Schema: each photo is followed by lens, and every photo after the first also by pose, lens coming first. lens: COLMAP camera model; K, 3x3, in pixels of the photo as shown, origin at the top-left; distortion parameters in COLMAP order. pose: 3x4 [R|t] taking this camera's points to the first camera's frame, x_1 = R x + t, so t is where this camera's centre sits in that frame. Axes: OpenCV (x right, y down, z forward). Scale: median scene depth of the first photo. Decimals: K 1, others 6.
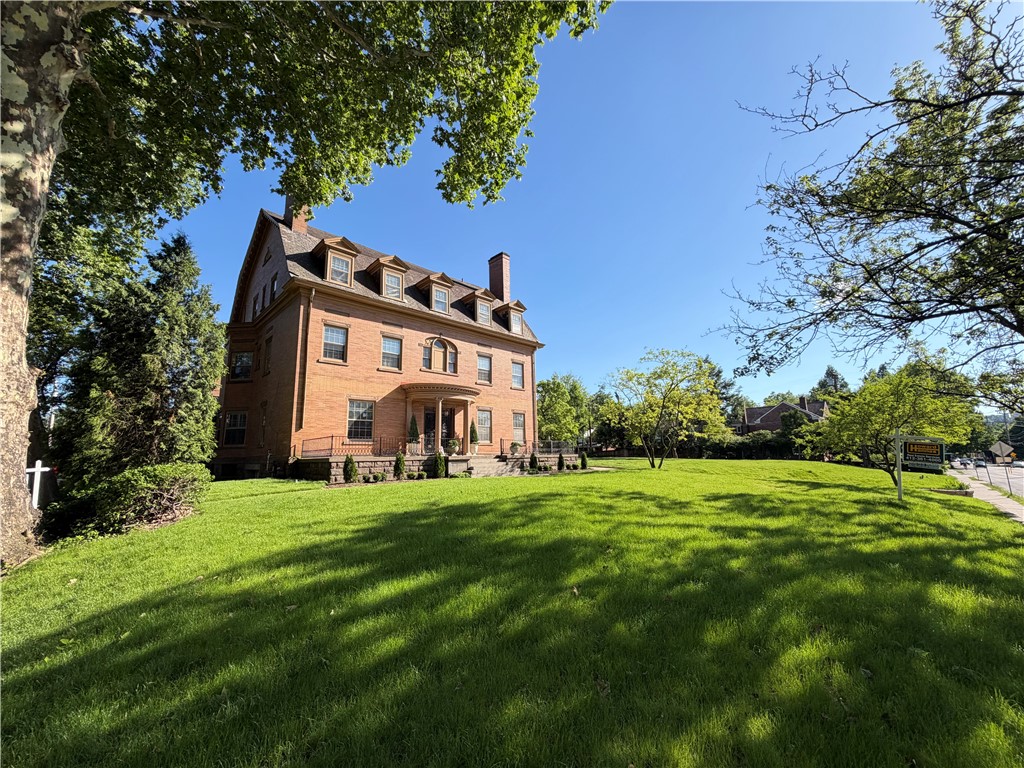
lens RADIAL K [[407.9, 0, 511.3], [0, 407.9, 383.1], [0, 0, 1]] dist [0.000398, 0.000521]
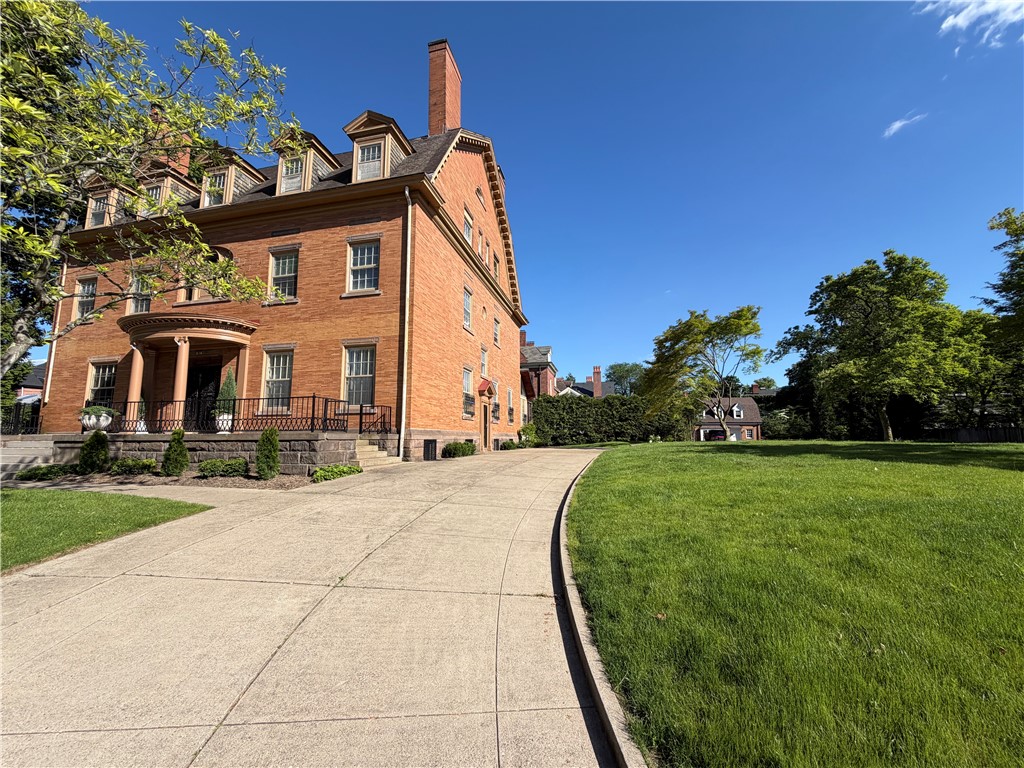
lens RADIAL K [[407.9, 0, 505.5], [0, 407.9, 381.6], [0, 0, 1]] dist [0.000398, 0.000521]
pose [[0.522892, -0.100050, -0.846507, 0.562951], [0.145701, 0.988963, -0.026887, 0.171967], [0.839854, -0.109278, 0.531698, 1.000503]]
